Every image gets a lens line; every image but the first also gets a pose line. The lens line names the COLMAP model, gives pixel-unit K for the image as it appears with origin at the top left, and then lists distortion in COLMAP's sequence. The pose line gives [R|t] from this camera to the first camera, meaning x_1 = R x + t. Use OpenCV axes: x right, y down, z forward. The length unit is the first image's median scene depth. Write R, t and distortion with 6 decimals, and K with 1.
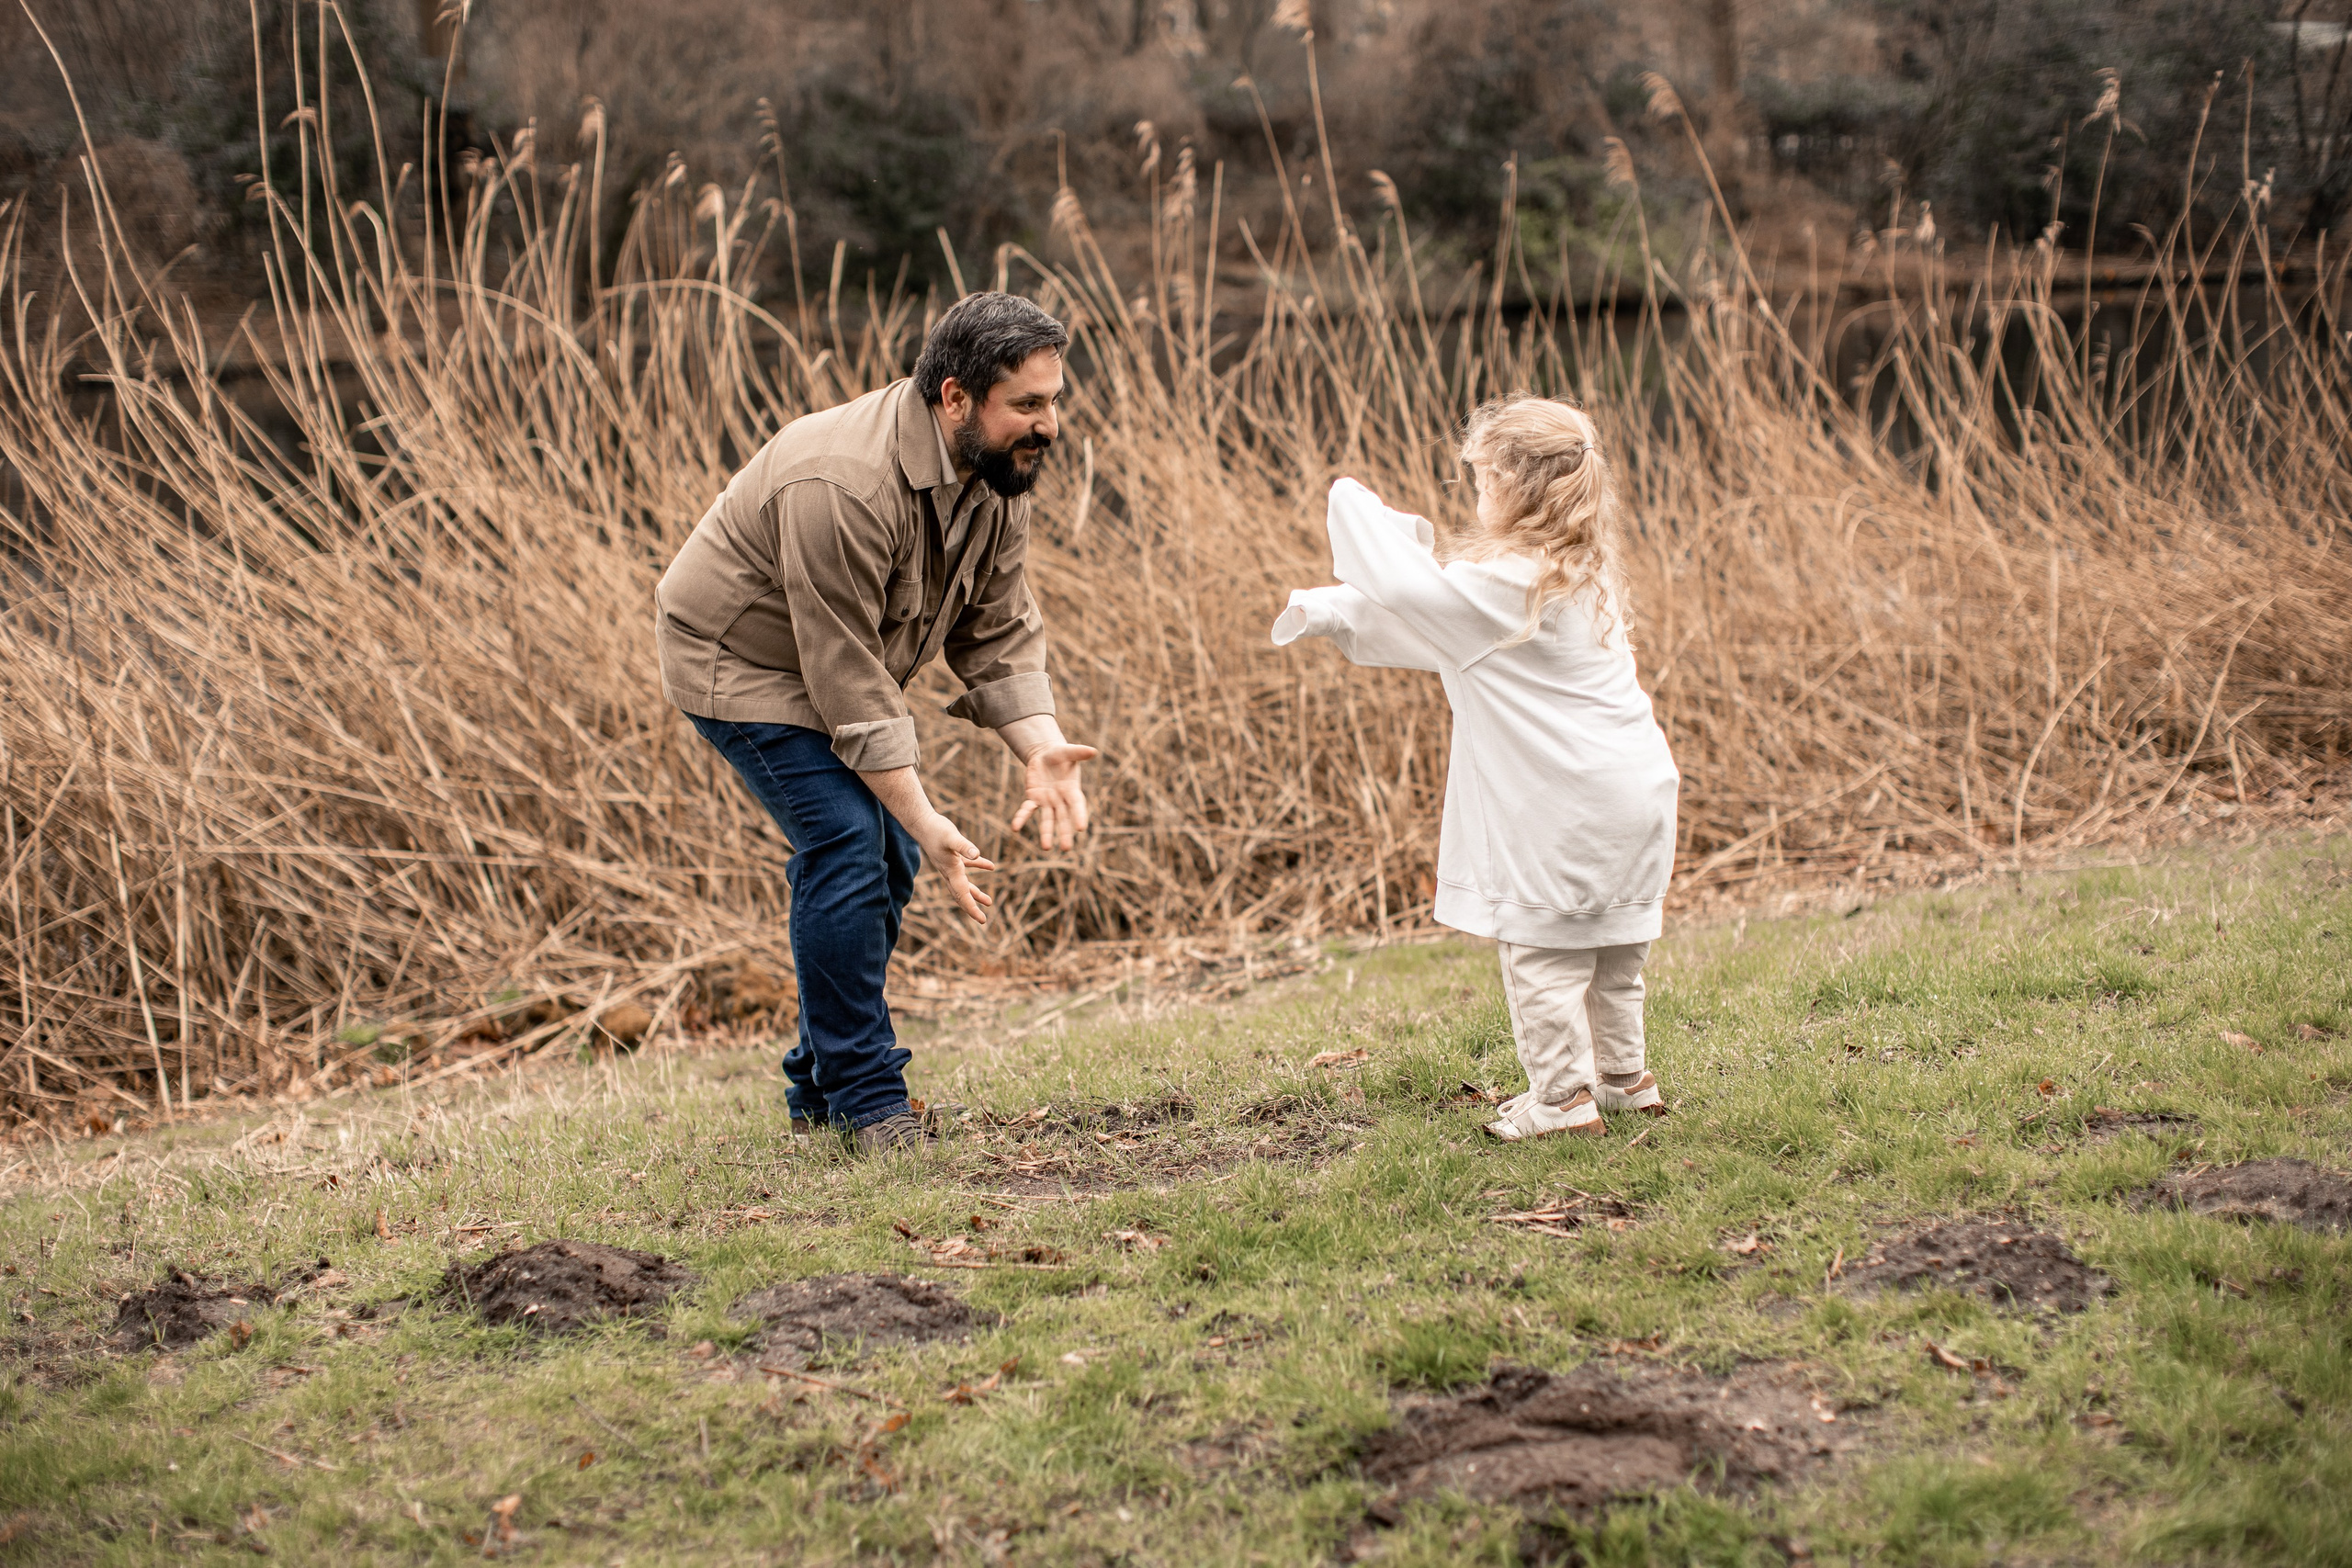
lens RADIAL K [[3381.0, 0, 1238.6], [0, 3381.0, 791.6], [0, 0, 1]] dist [-0.194016, 0.436416]
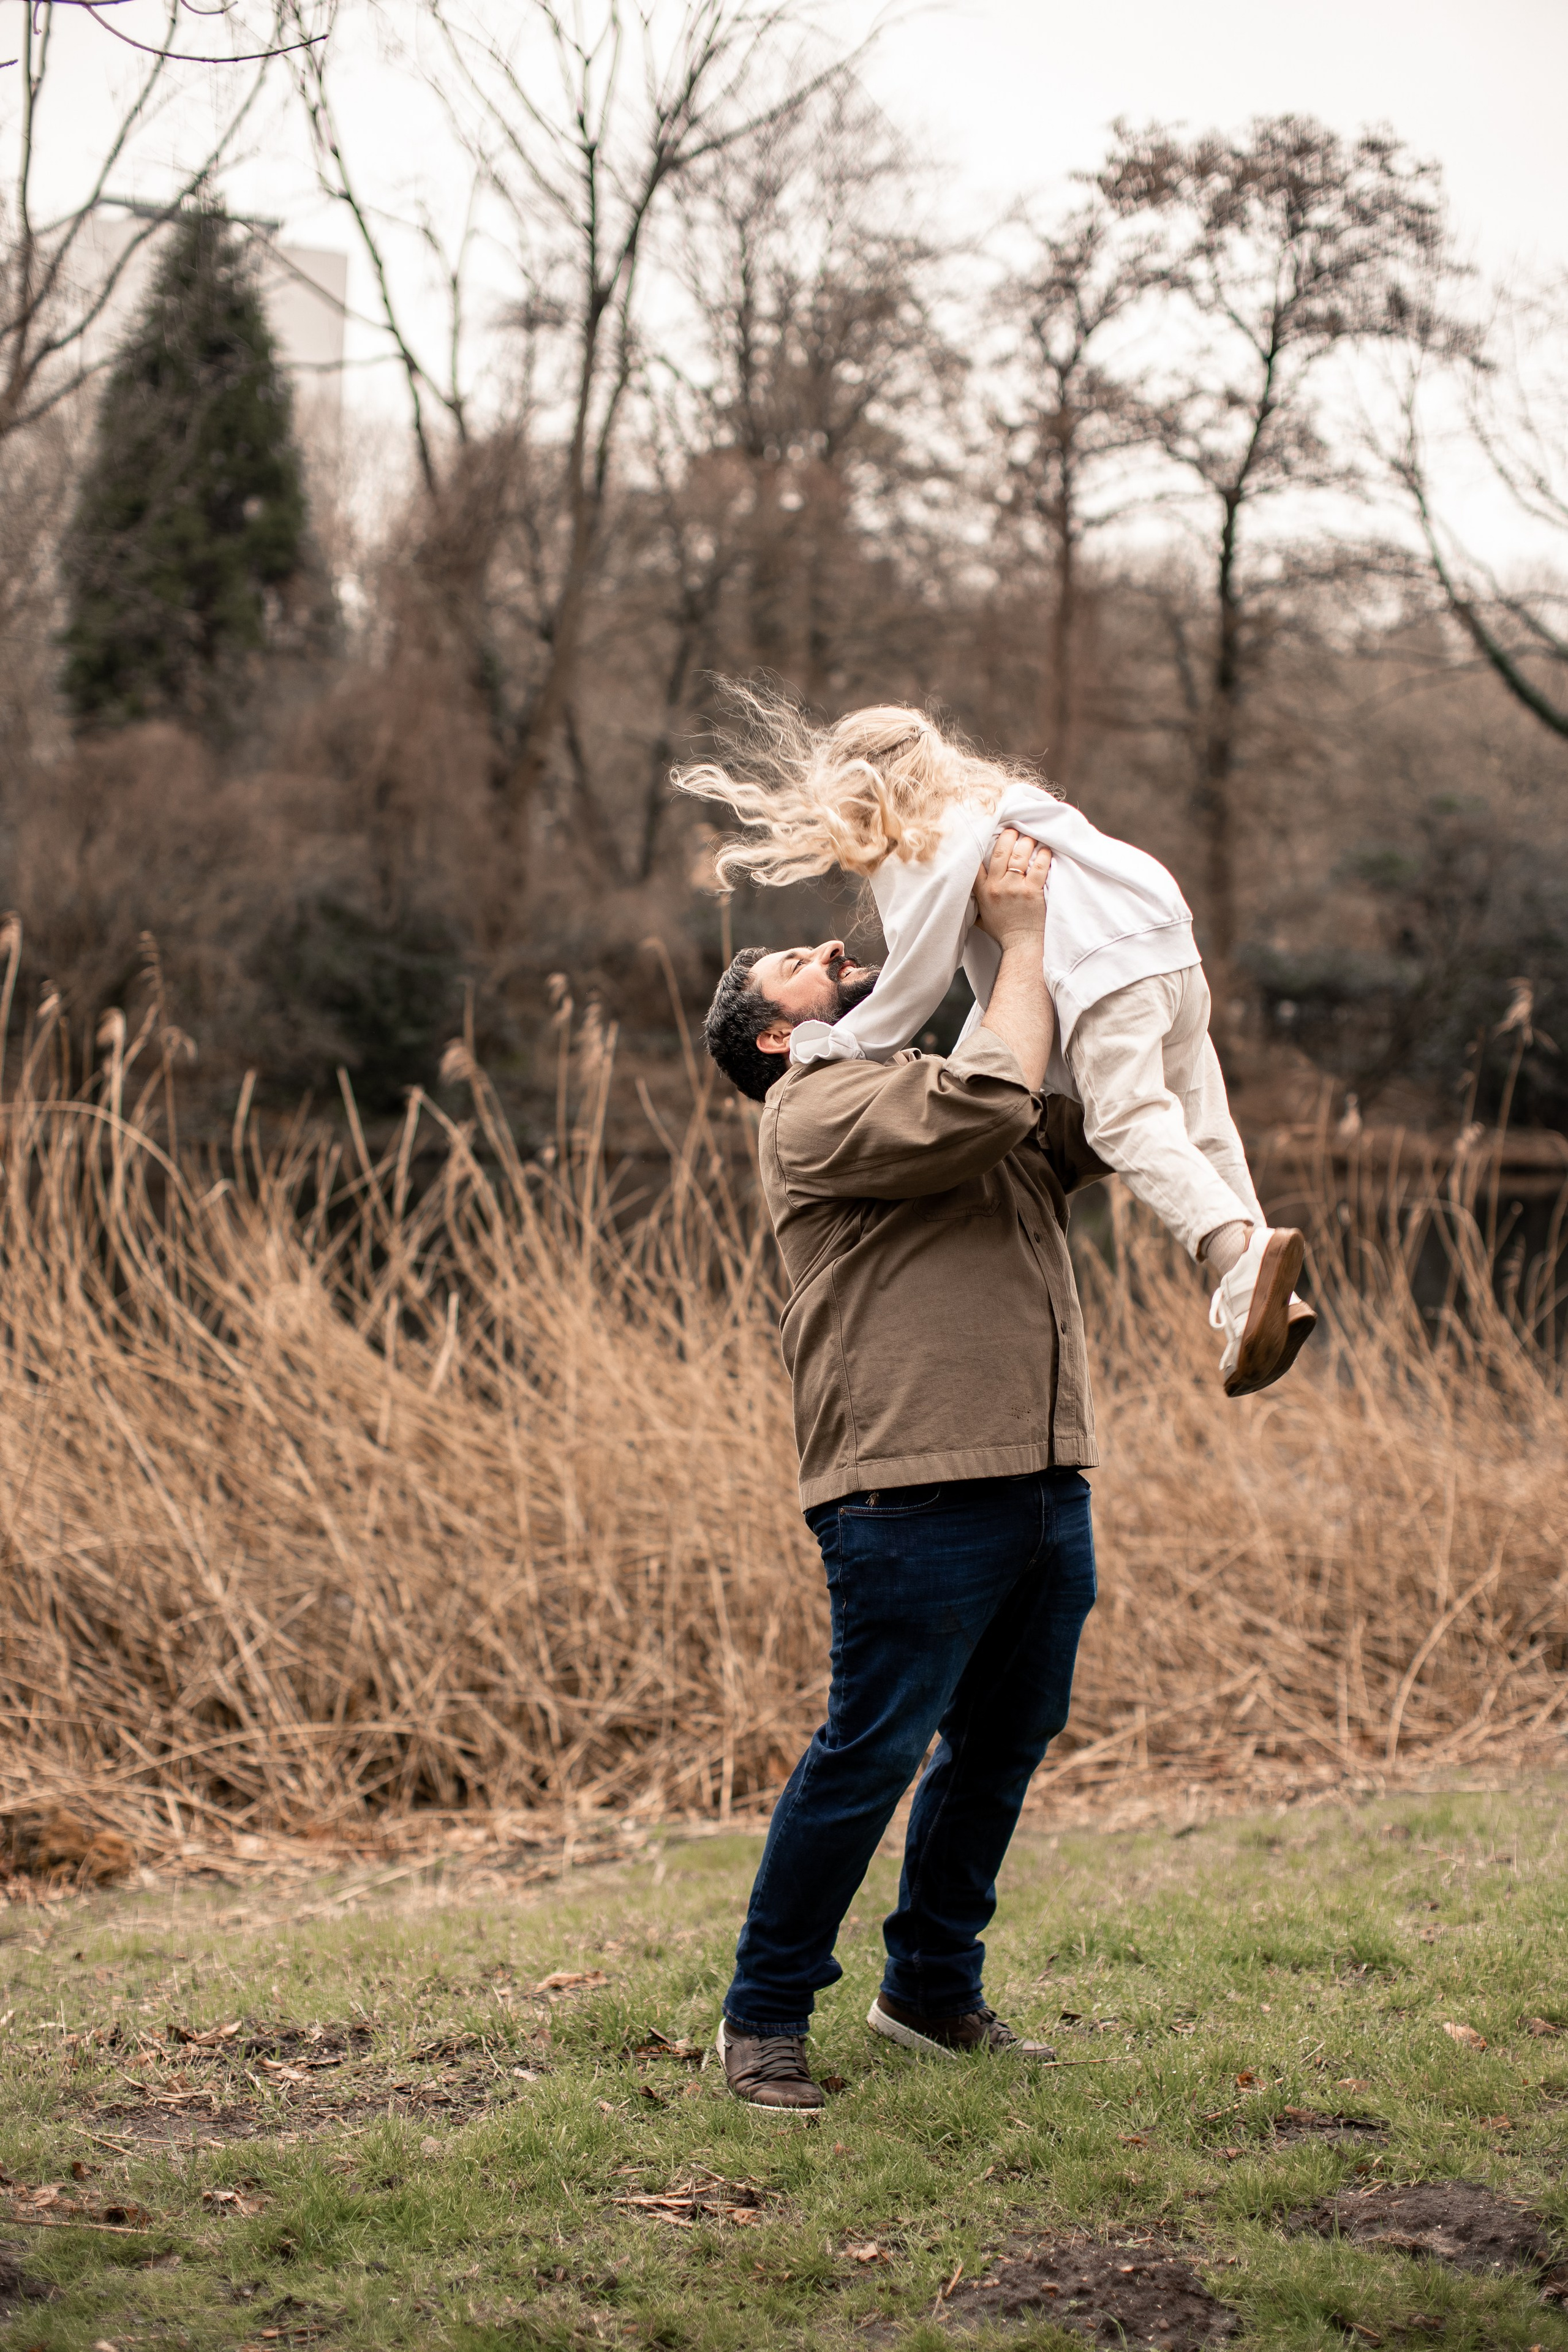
lens RADIAL K [[3383.8, 0, 852.3], [0, 3383.8, 1179.4], [0, 0, 1]] dist [-0.175385, 0.315503]
pose [[0.997583, 0.061906, 0.031544, 0.036881], [-0.057257, 0.989663, -0.131484, -0.014670], [-0.039357, 0.129360, 0.990816, 0.012905]]
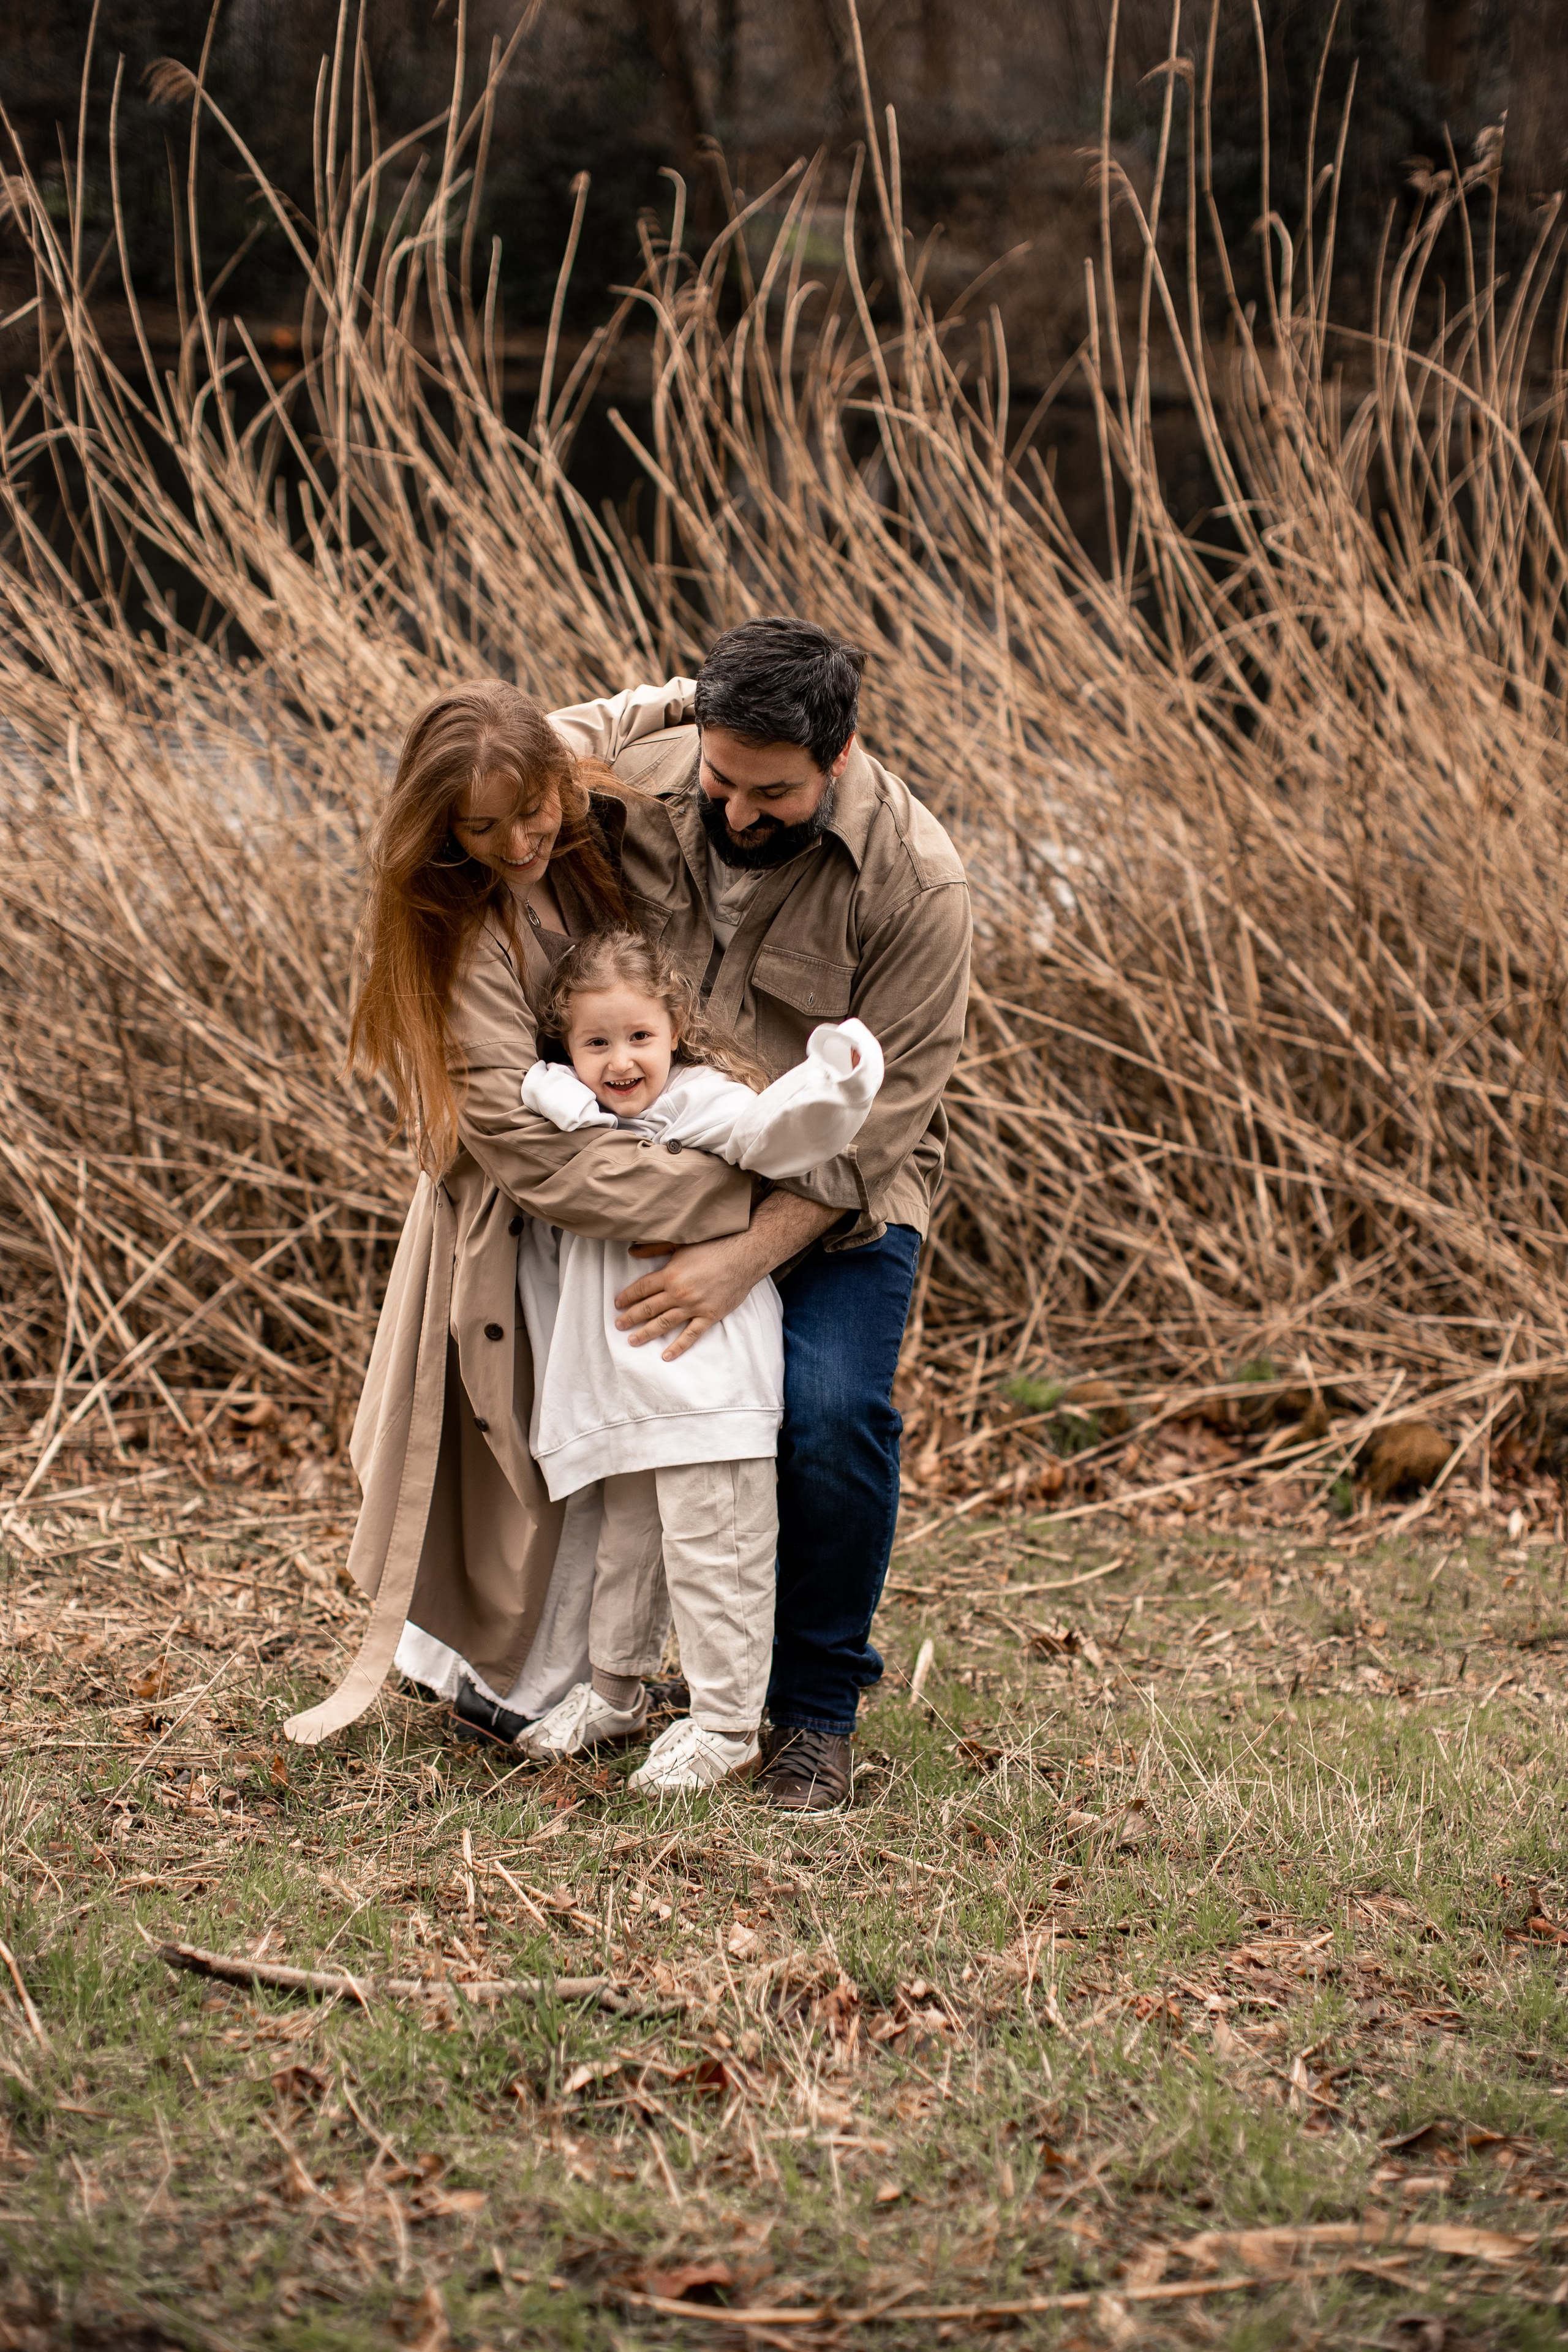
lens RADIAL K [[3381.3, 0, 815.1], [0, 3381.3, 1185.1], [0, 0, 1]] dist [-0.194016, 0.436416]
pose [[0.914462, 0.189451, -0.357585, -0.052244], [-0.154517, 0.980159, 0.124144, -0.044293], [0.374010, -0.058272, 0.925592, 0.286327]]
